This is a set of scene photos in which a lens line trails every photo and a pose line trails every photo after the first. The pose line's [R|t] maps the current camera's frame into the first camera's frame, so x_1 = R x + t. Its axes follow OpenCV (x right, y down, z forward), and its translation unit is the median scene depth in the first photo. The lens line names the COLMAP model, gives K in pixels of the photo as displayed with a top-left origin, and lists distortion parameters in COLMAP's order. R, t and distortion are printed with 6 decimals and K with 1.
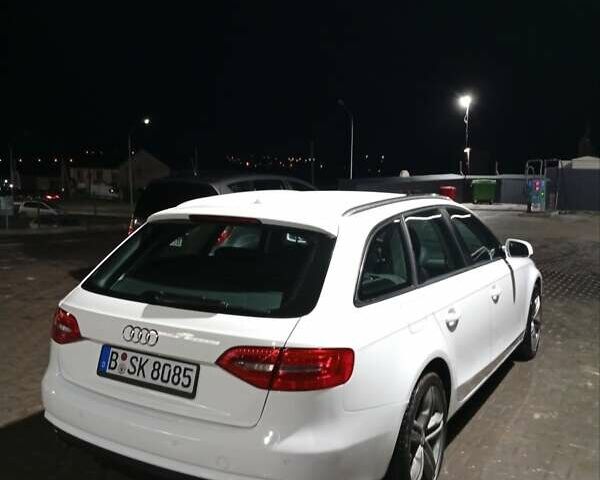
lens RADIAL K [[583.6, 0, 302.4], [0, 583.6, 238.0], [0, 0, 1]] dist [0.089663, 0.000000]
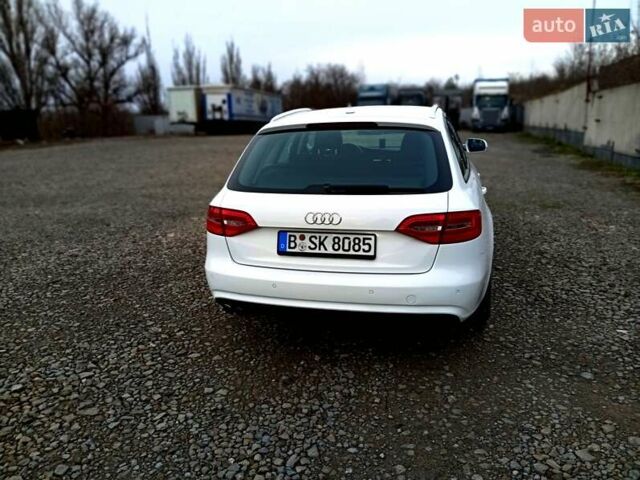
lens RADIAL K [[495.4, 0, 319.0], [0, 495.4, 242.8], [0, 0, 1]] dist [0.039175, -0.071466]
pose [[0.960095, -0.113118, 0.255776, -0.567579], [0.070050, 0.982666, 0.171643, 0.033033], [-0.270758, -0.146877, 0.951377, -0.027888]]
